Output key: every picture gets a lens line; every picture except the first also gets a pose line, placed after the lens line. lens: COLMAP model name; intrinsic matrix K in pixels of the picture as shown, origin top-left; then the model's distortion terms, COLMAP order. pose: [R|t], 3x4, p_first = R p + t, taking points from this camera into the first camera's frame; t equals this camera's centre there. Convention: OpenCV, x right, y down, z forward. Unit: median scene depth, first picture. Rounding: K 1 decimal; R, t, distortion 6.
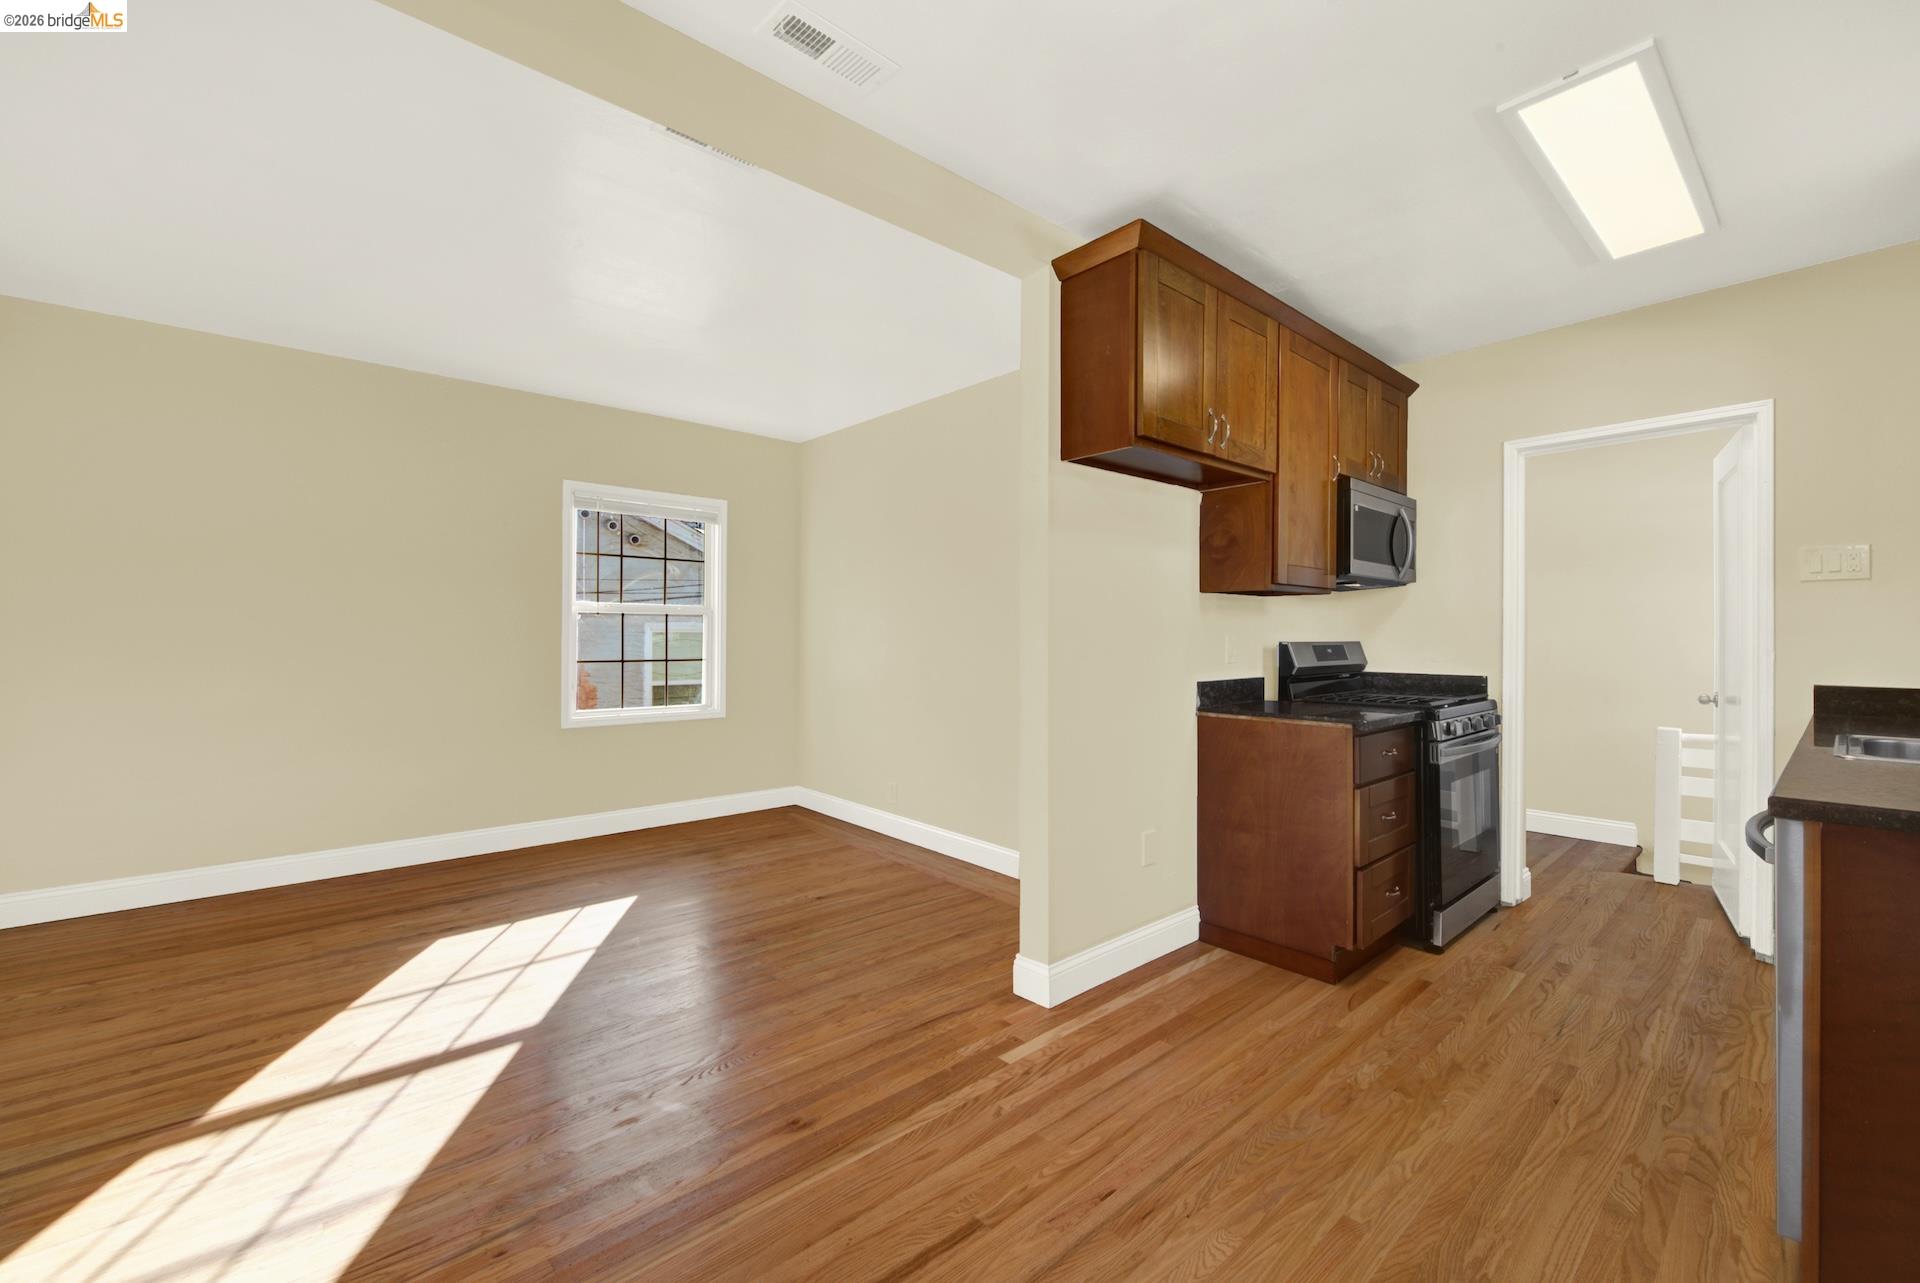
lens RADIAL K [[788.4, 0, 973.4], [0, 788.4, 635.5], [0, 0, 1]] dist [0.001957, -0.001713]
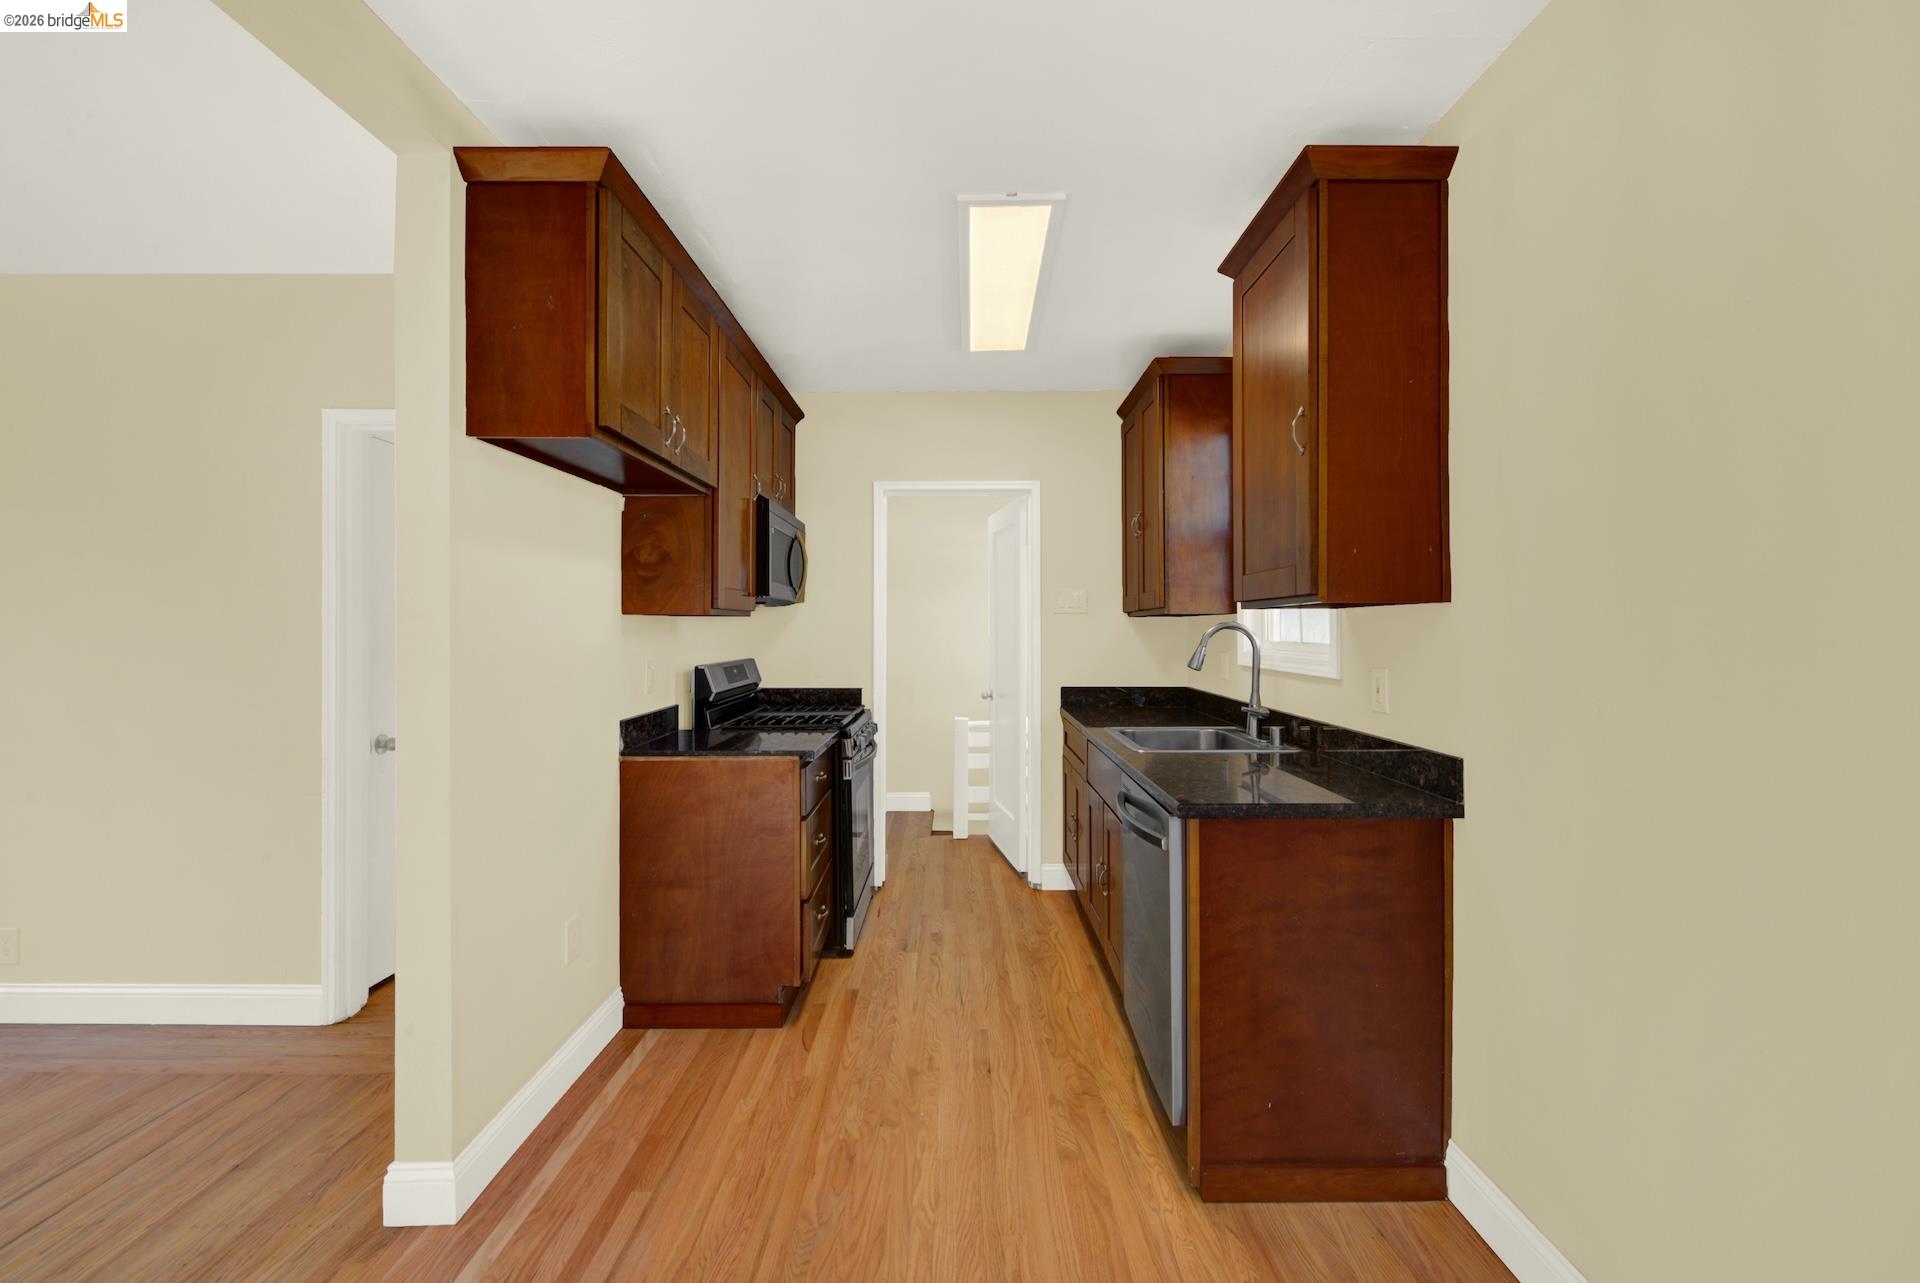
lens RADIAL K [[788.4, 0, 966.5], [0, 788.4, 625.9], [0, 0, 1]] dist [0.001957, -0.001713]
pose [[0.665401, -0.000944, 0.746486, -0.097846], [0.001265, 0.999999, 0.000137, -0.042148], [-0.746485, 0.000853, 0.665401, 0.162334]]
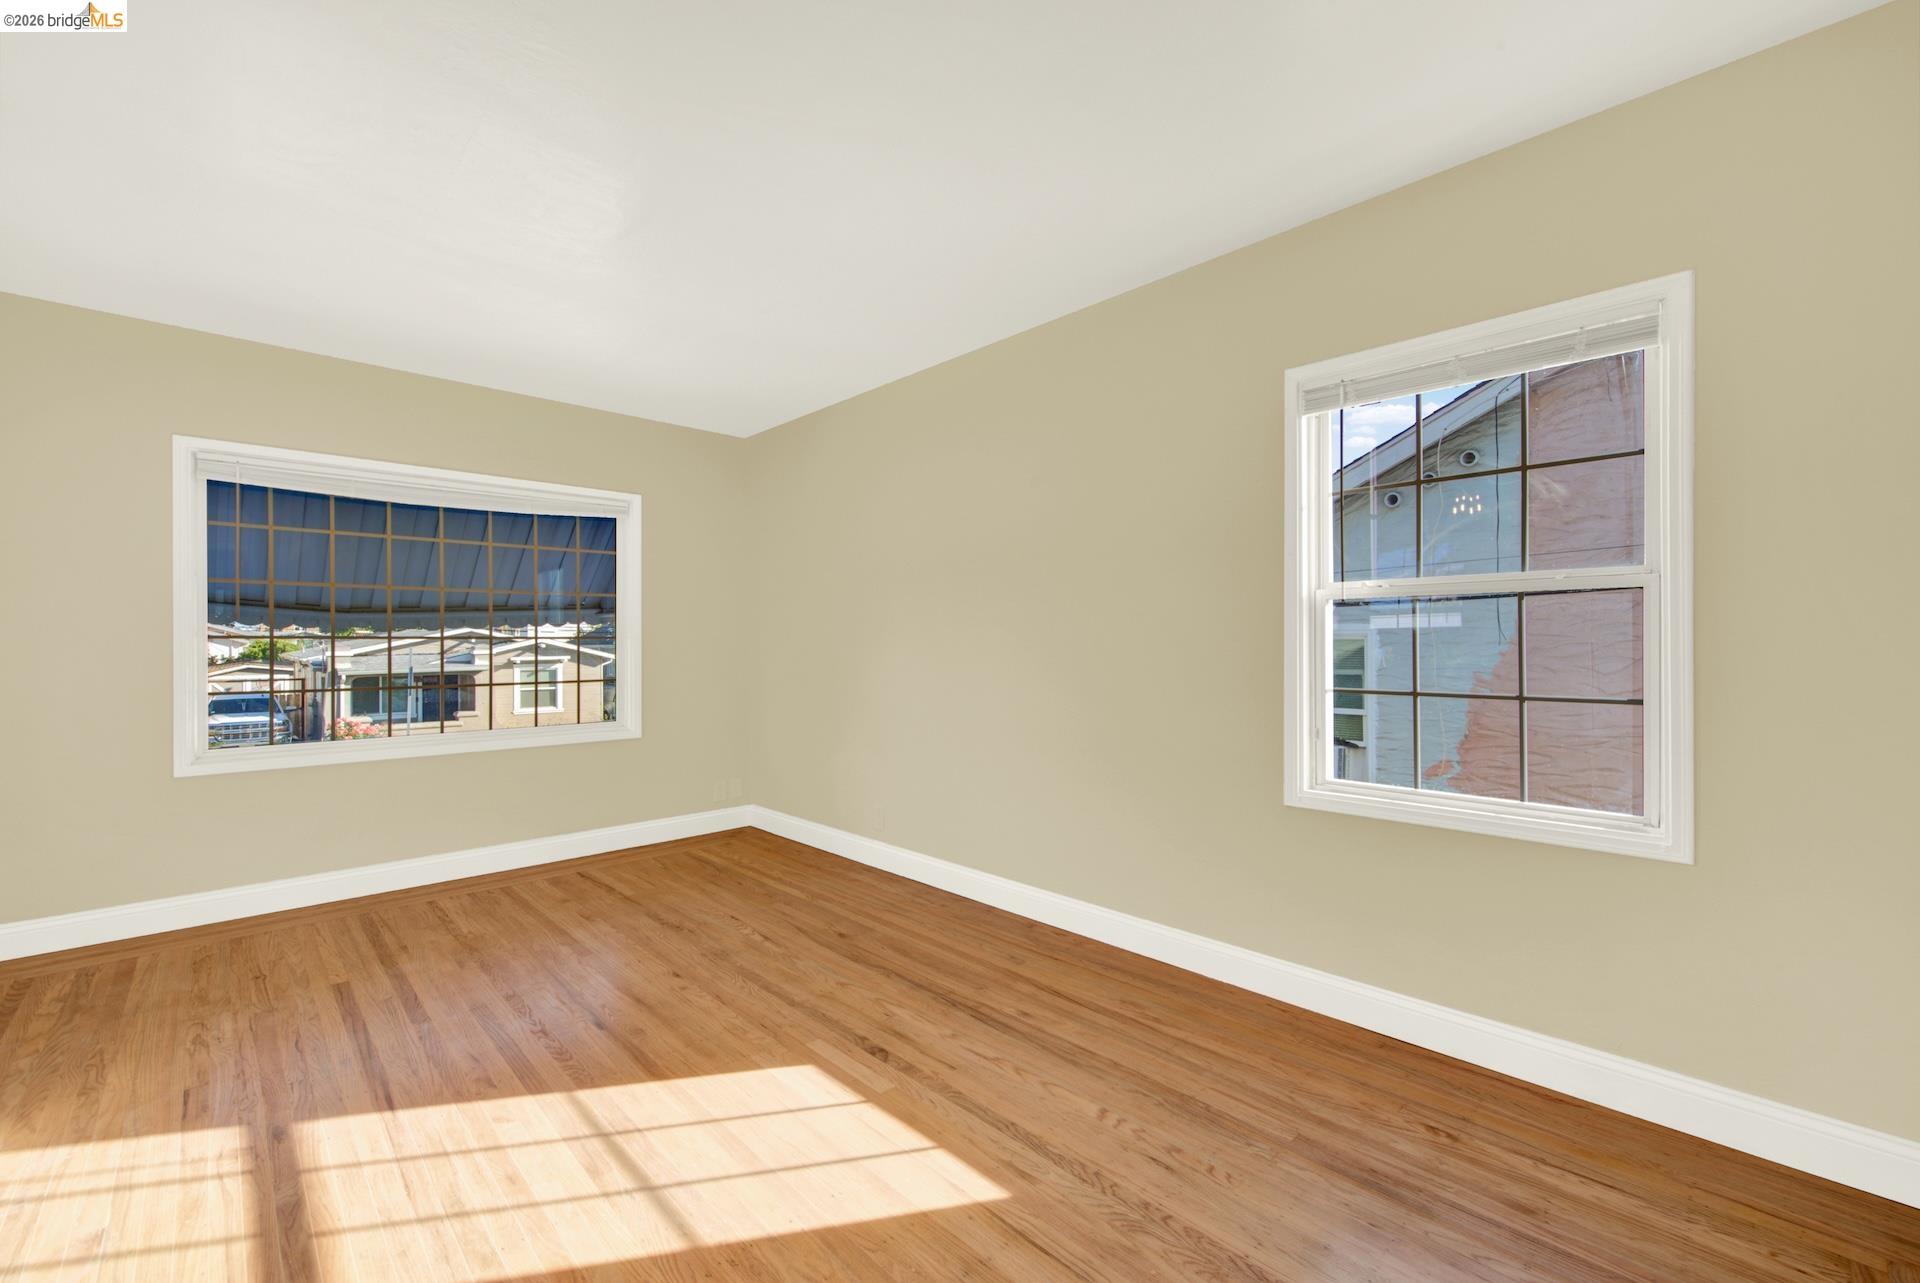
lens RADIAL K [[788.4, 0, 968.4], [0, 788.4, 645.7], [0, 0, 1]] dist [0.001957, -0.001713]
pose [[0.033757, -0.001683, -0.999429, 0.062191], [0.005790, 0.999982, -0.001488, 0.002543], [0.999413, -0.005737, 0.033766, 1.065213]]
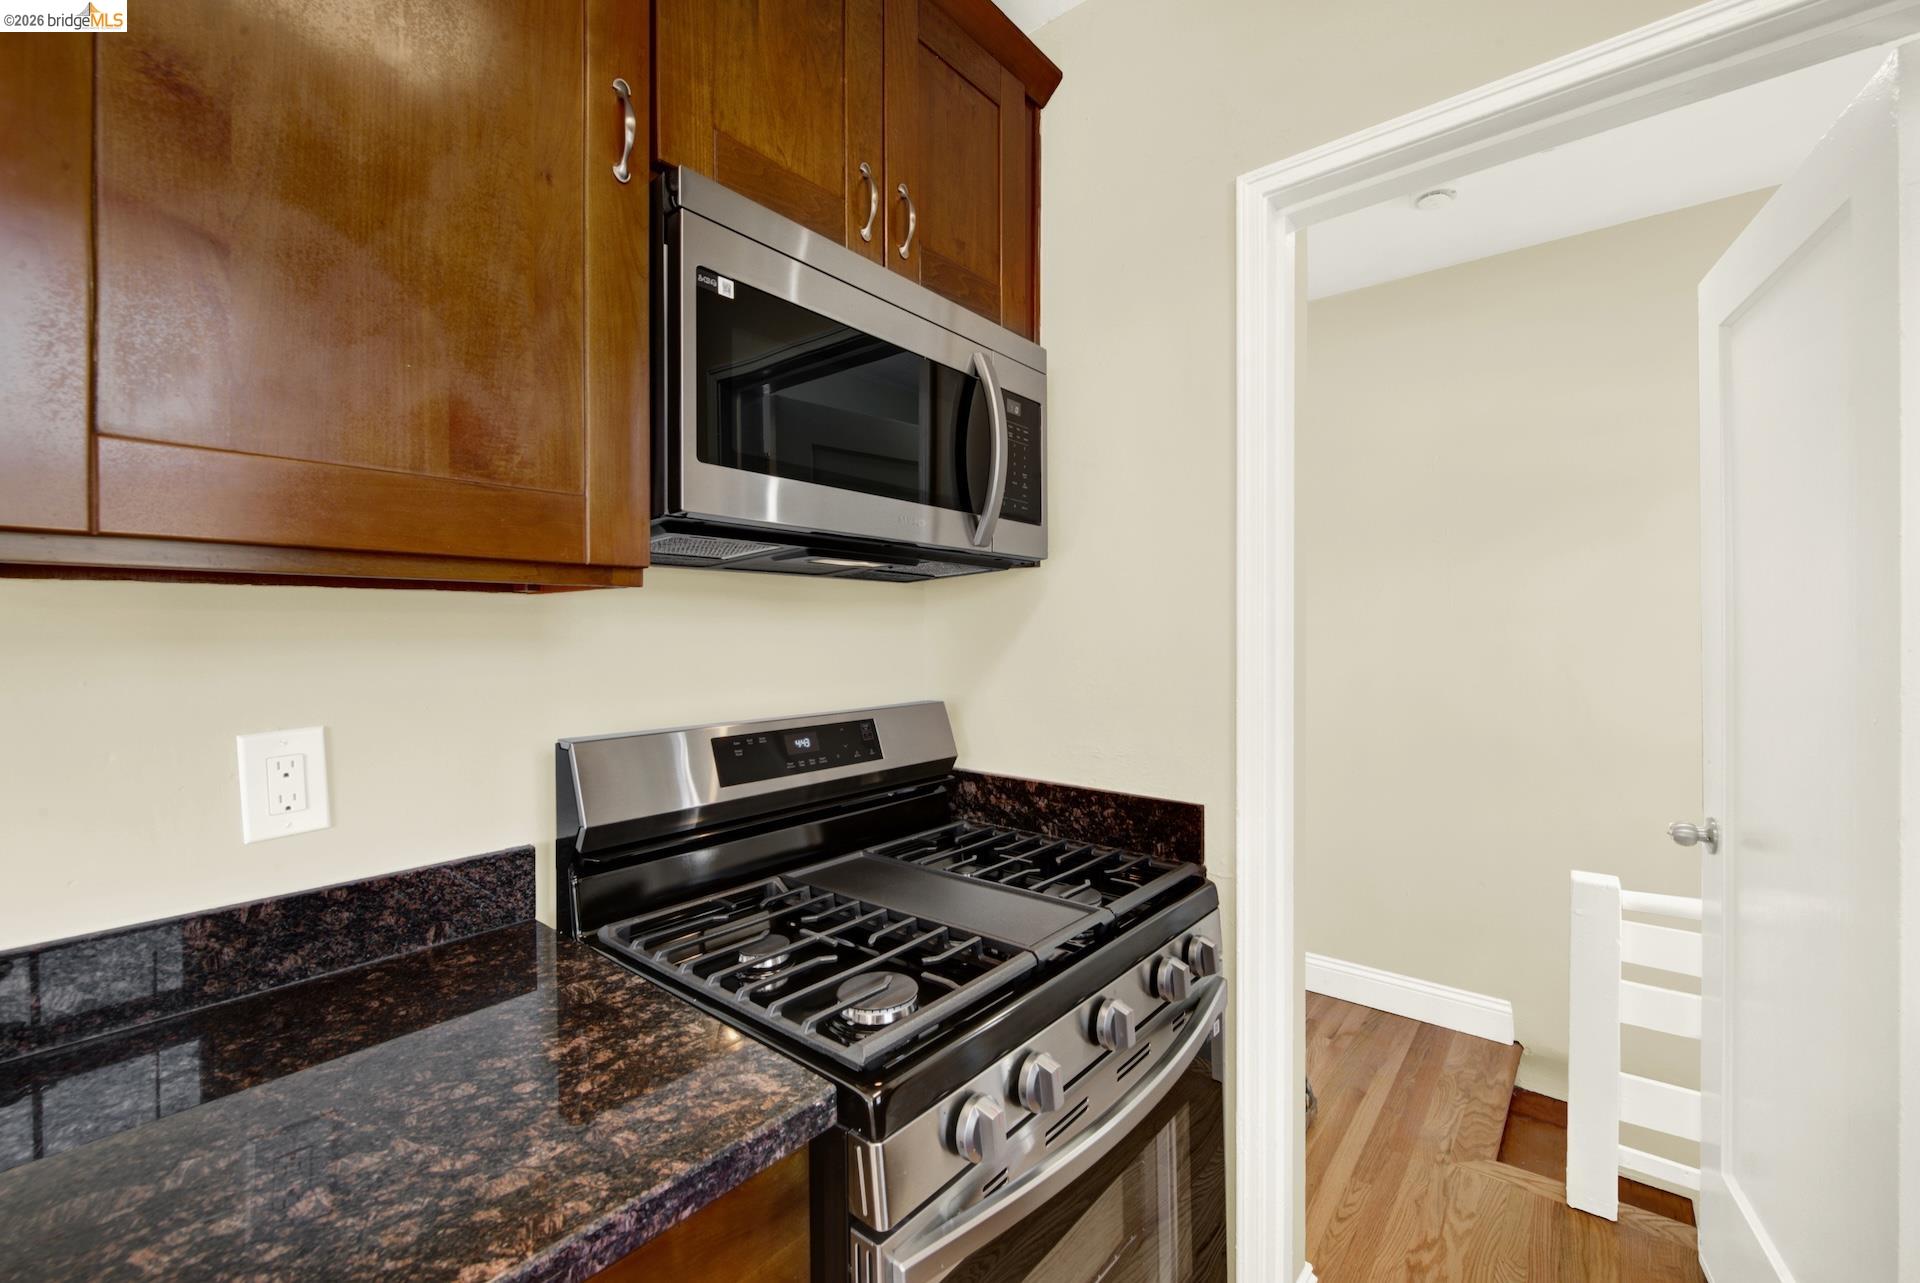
lens RADIAL K [[788.4, 0, 967.7], [0, 788.4, 630.8], [0, 0, 1]] dist [0.001957, -0.001713]
pose [[0.989452, -0.005556, 0.144758, 0.549966], [0.005531, 0.999985, 0.000570, -0.037592], [-0.144758, 0.000237, 0.989467, 0.728219]]
